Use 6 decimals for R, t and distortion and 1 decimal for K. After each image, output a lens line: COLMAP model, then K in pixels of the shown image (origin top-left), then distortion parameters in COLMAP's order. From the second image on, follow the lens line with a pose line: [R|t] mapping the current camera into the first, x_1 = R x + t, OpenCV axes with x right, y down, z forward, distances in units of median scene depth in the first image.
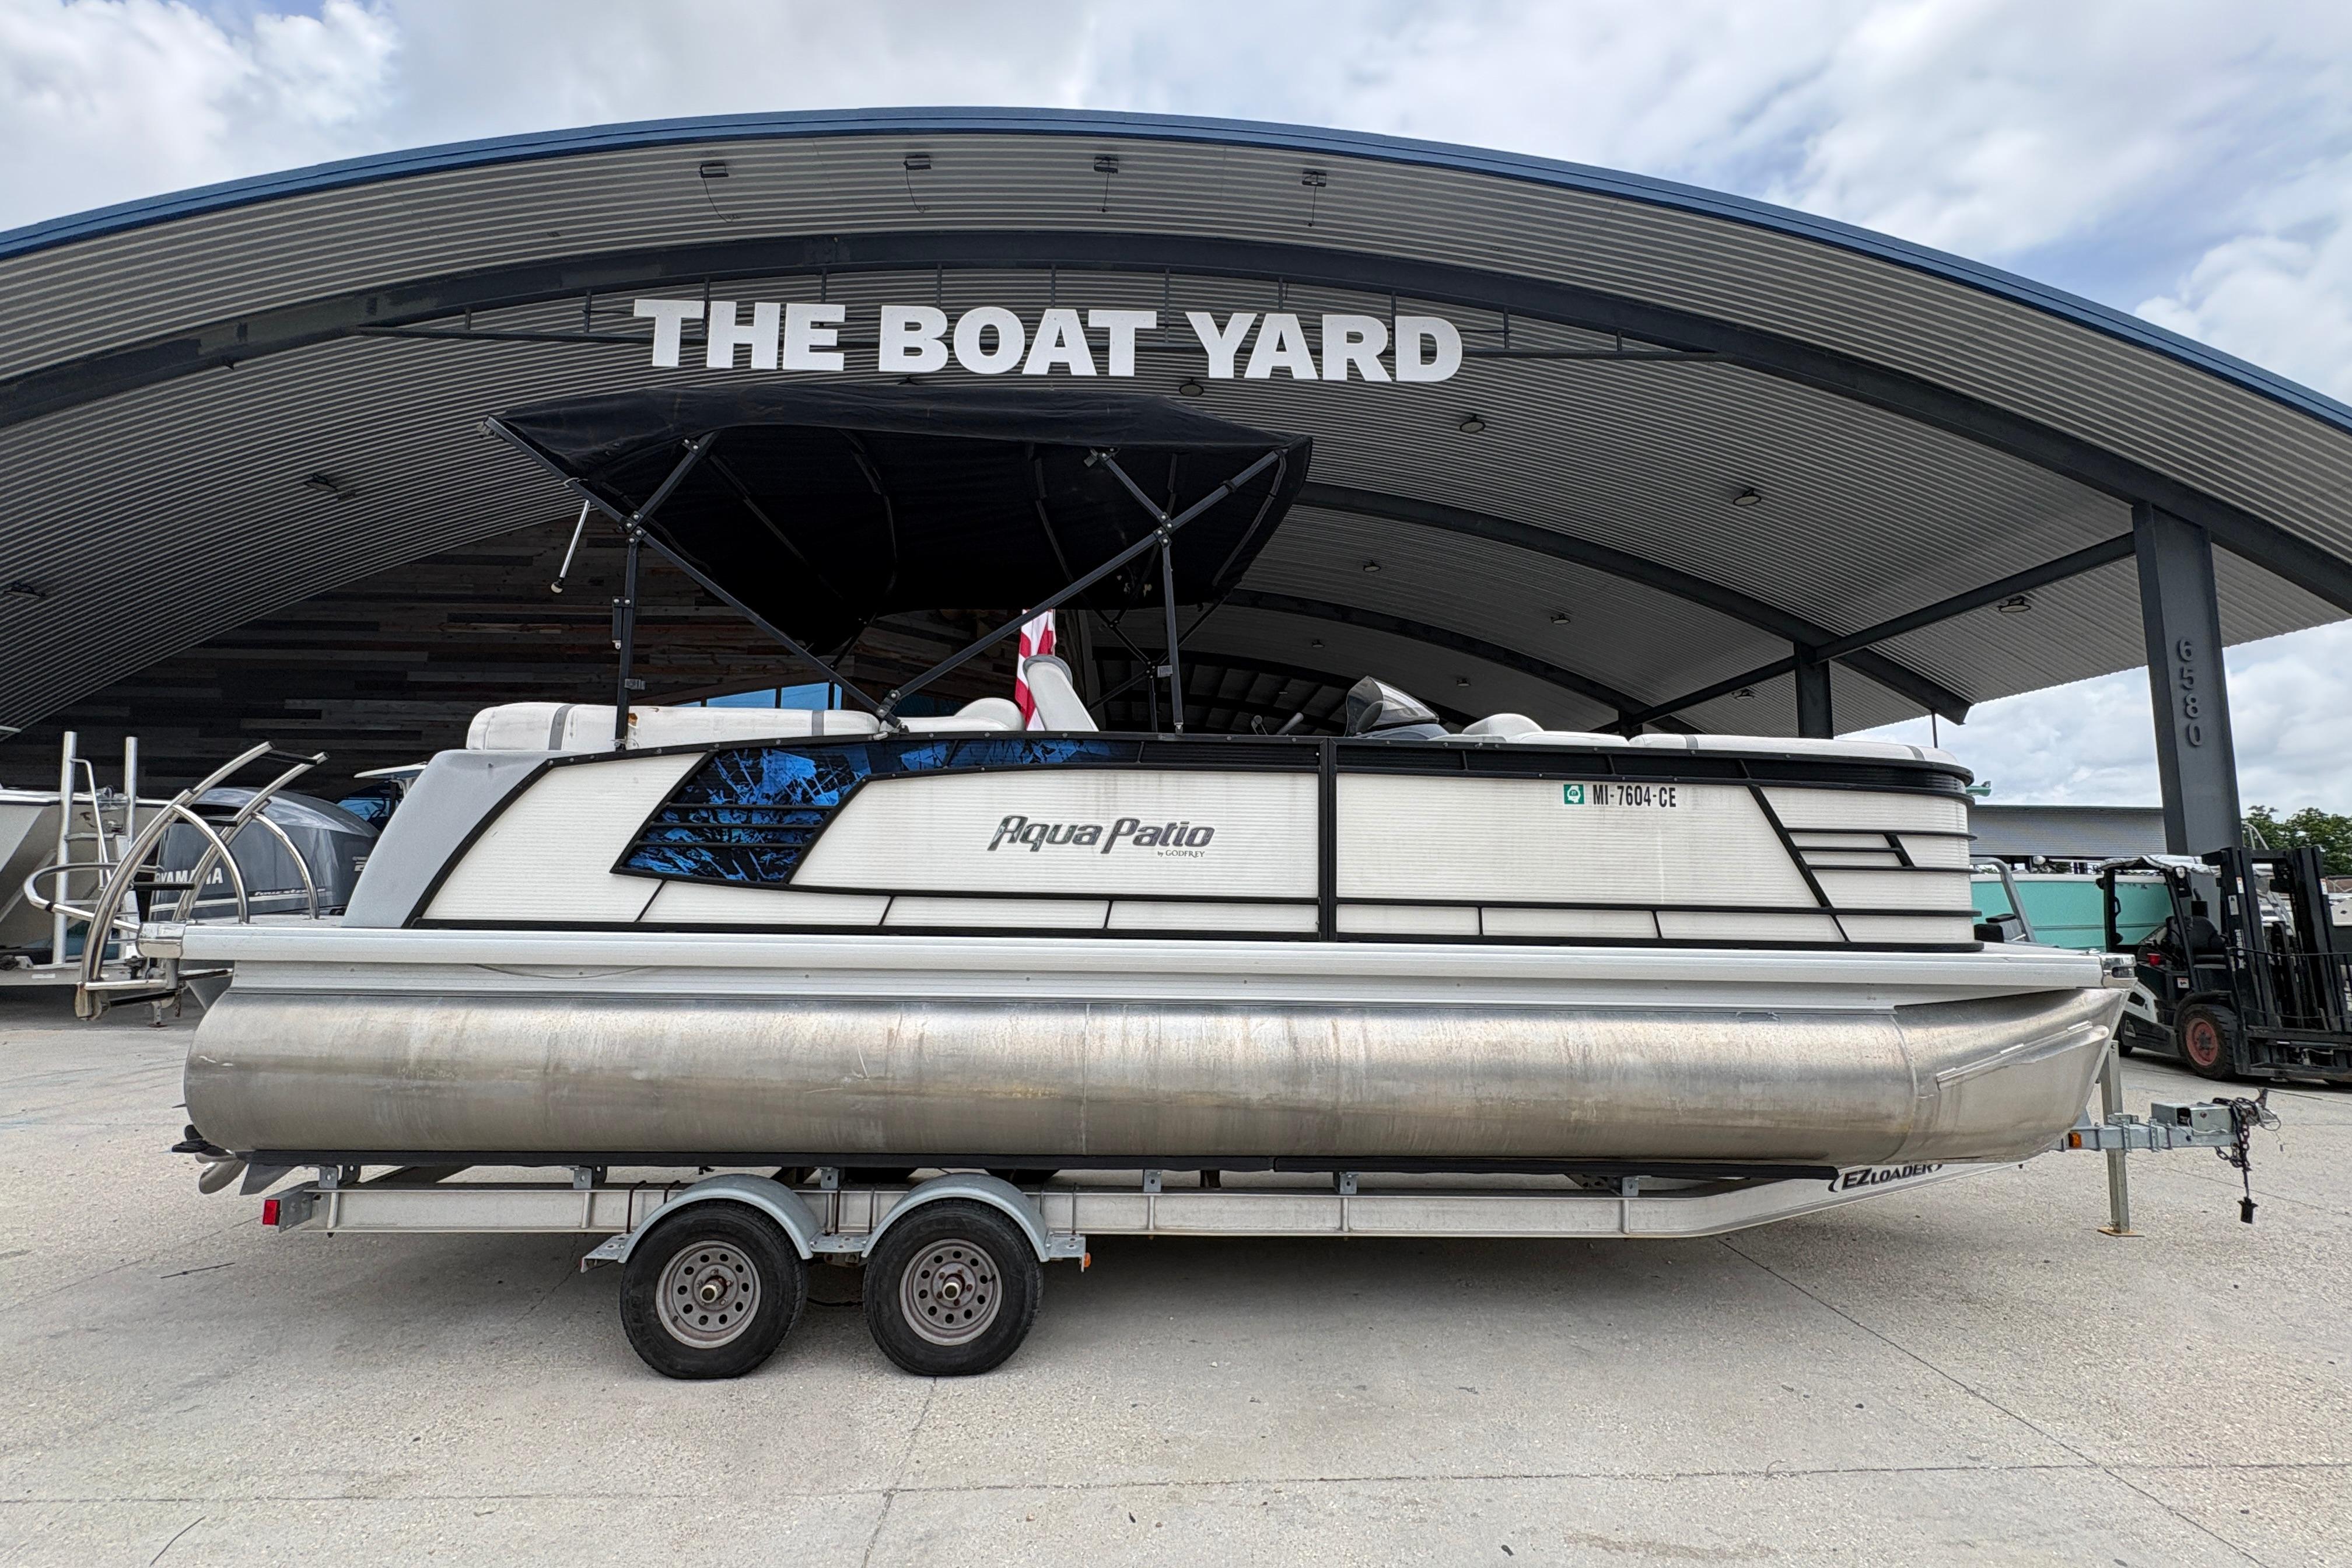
lens RADIAL K [[1013.3, 0, 1176.0], [0, 1013.3, 784.0], [0, 0, 1]] dist [-0.000176, 0.000452]
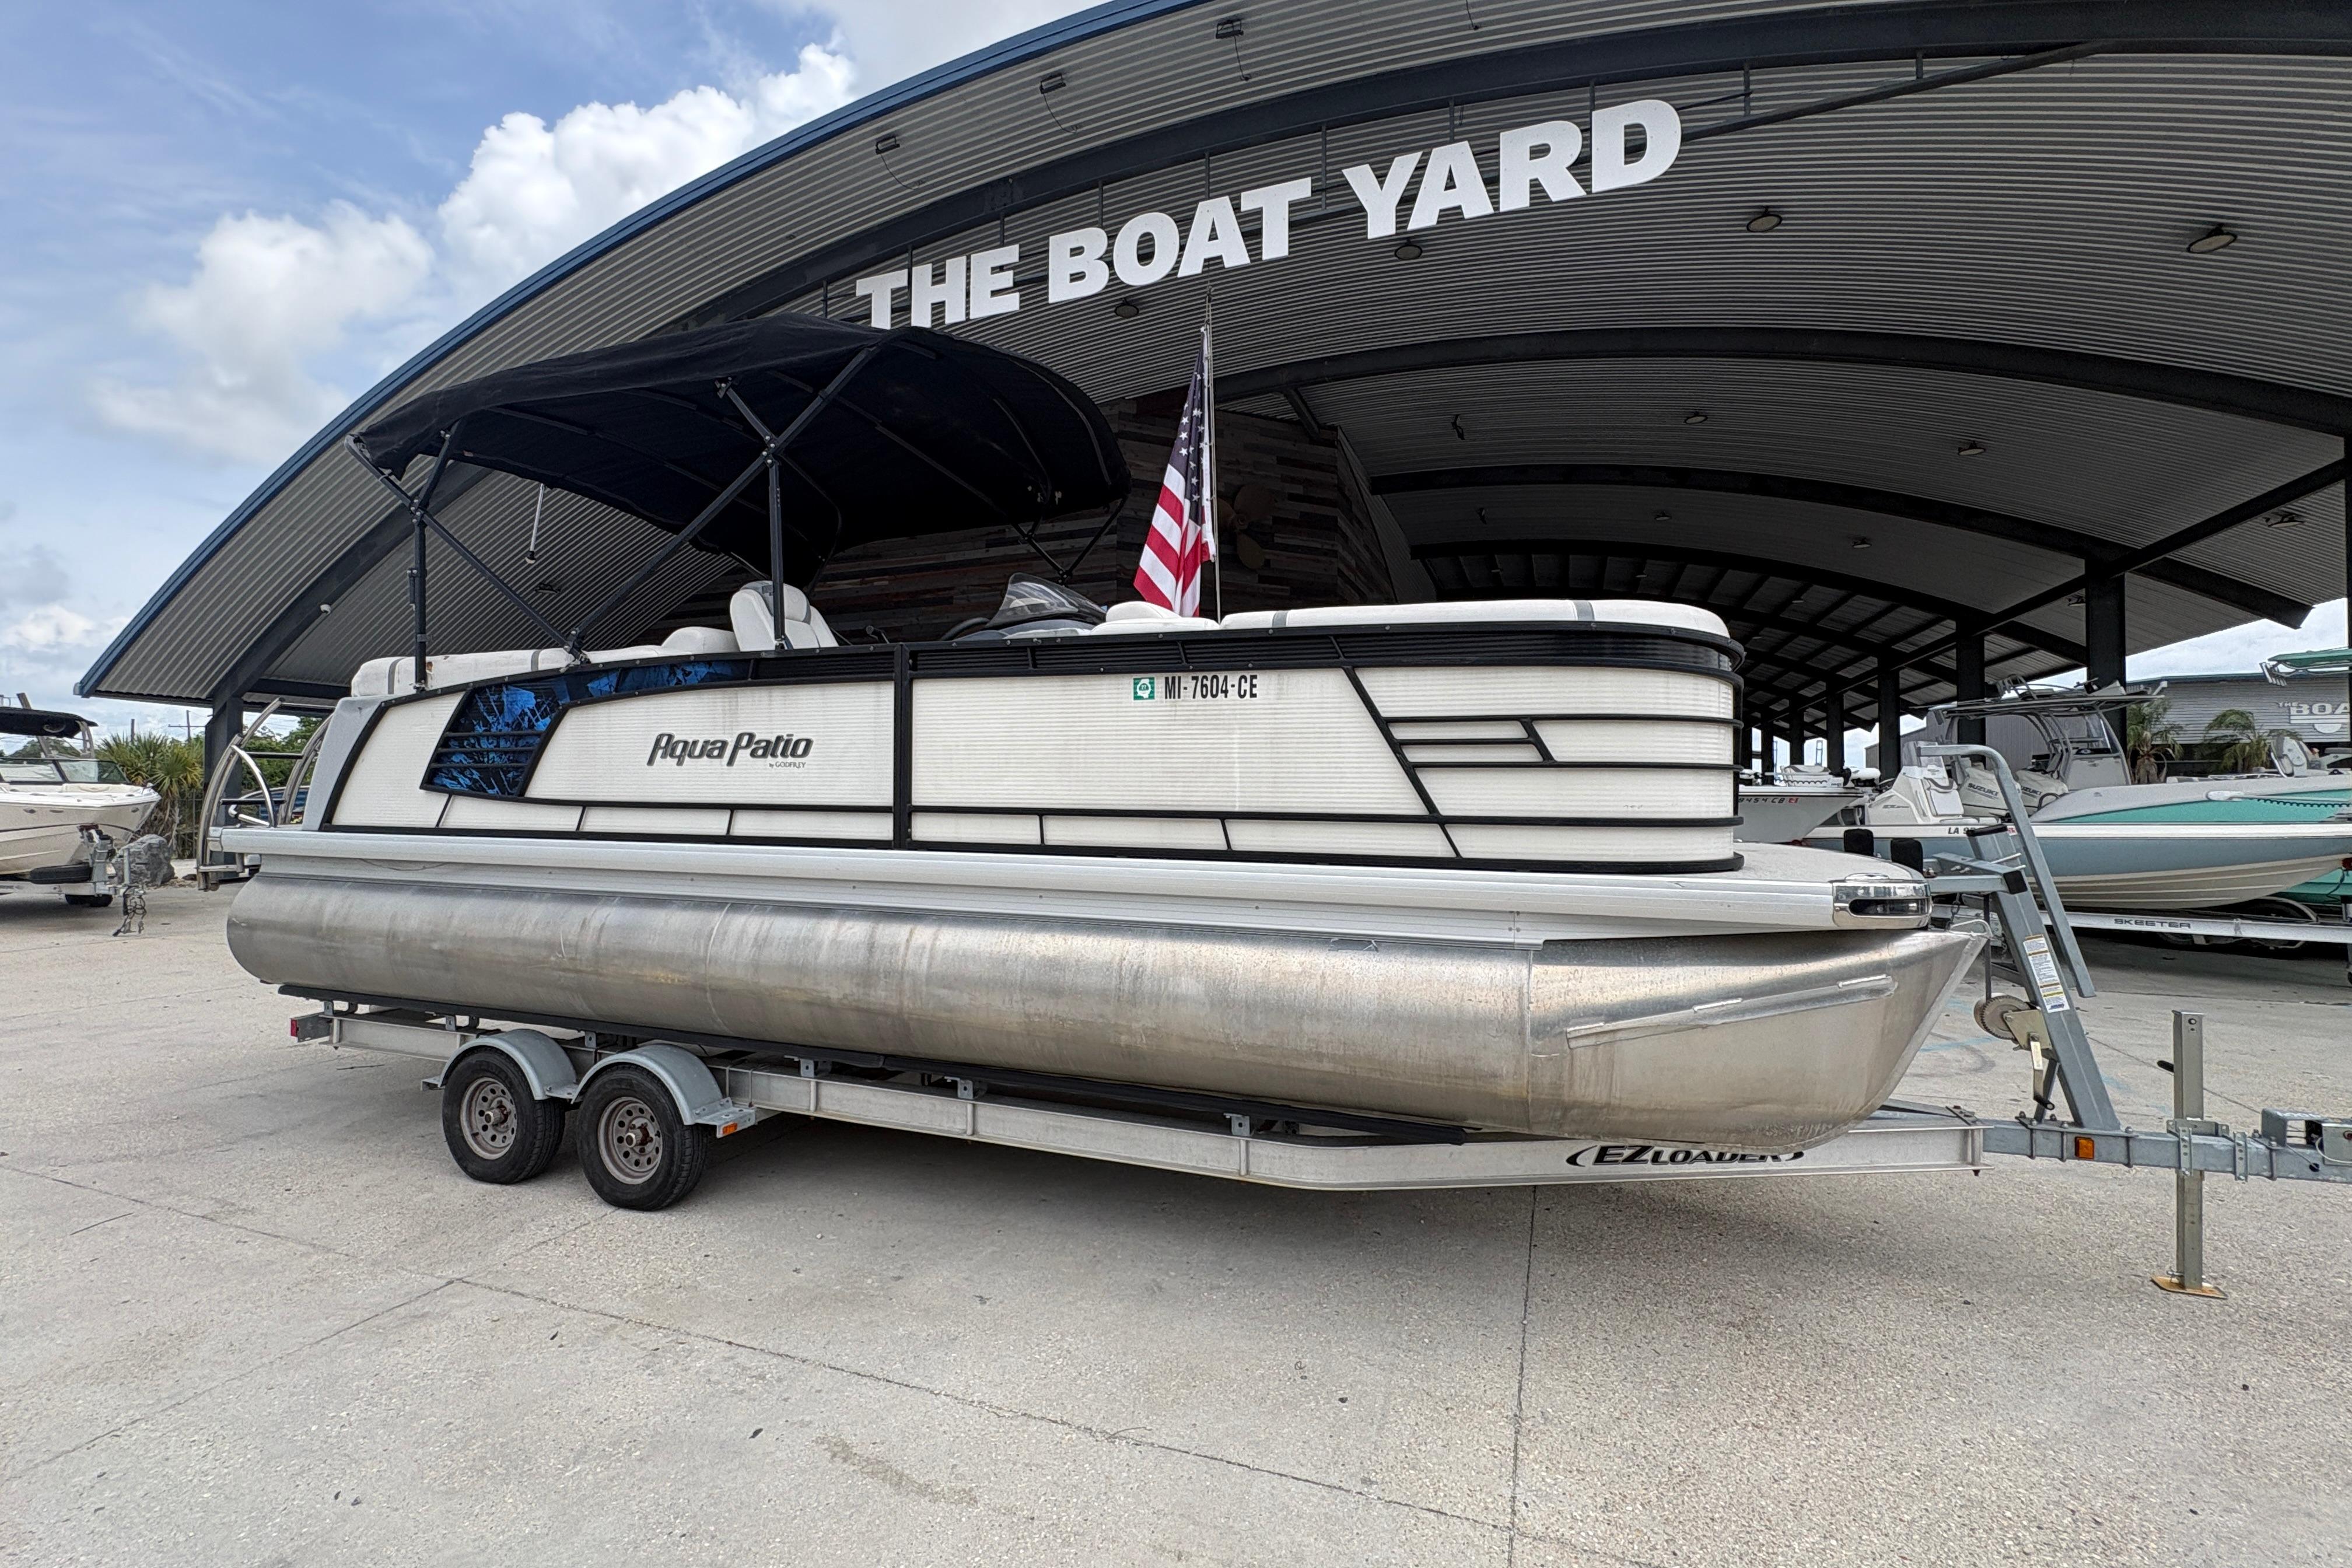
lens RADIAL K [[1013.3, 0, 1176.0], [0, 1013.3, 784.0], [0, 0, 1]] dist [-0.000176, 0.000452]
pose [[0.921325, -0.013379, -0.388562, 0.769639], [0.047295, 0.995842, 0.077853, 0.025721], [0.385905, -0.090105, 0.918128, 0.188653]]
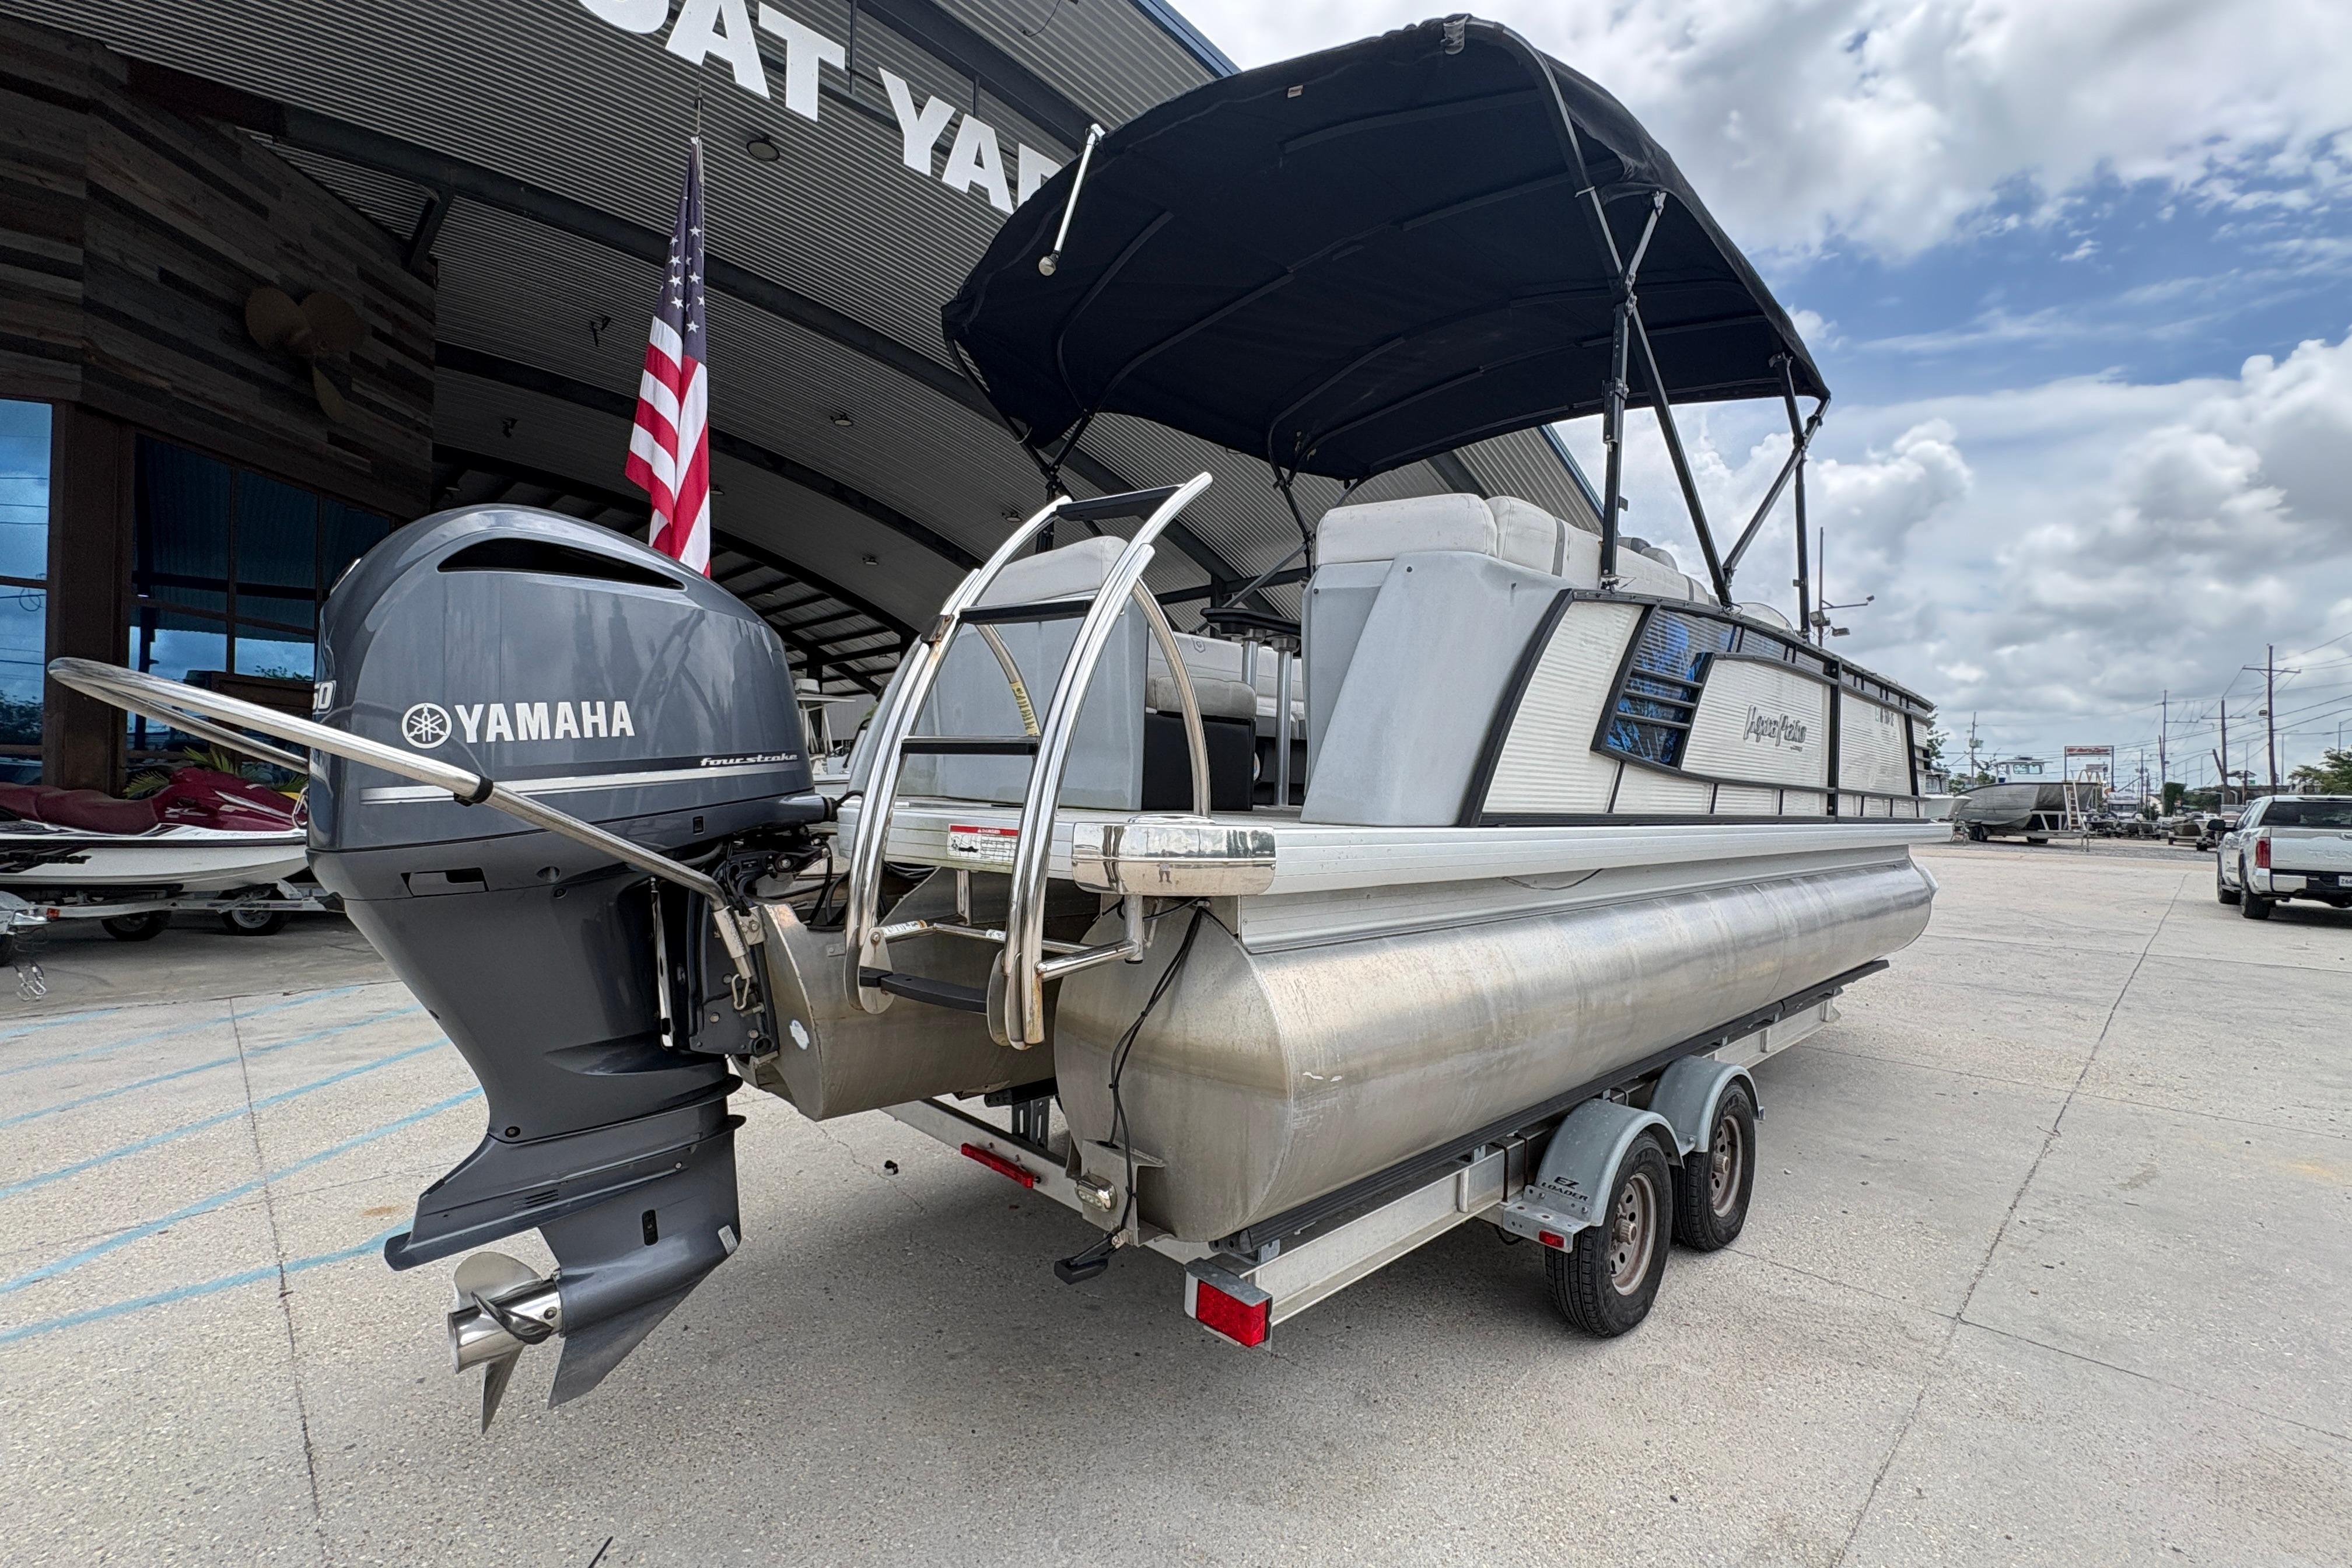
lens RADIAL K [[1008.5, 0, 1167.6], [0, 1008.5, 790.7], [0, 0, 1]] dist [0.001175, 0.000164]
pose [[0.746750, 0.005161, 0.665085, -1.243449], [-0.084647, 0.992576, 0.087339, 0.074653], [-0.659696, -0.121518, 0.741643, 0.613623]]
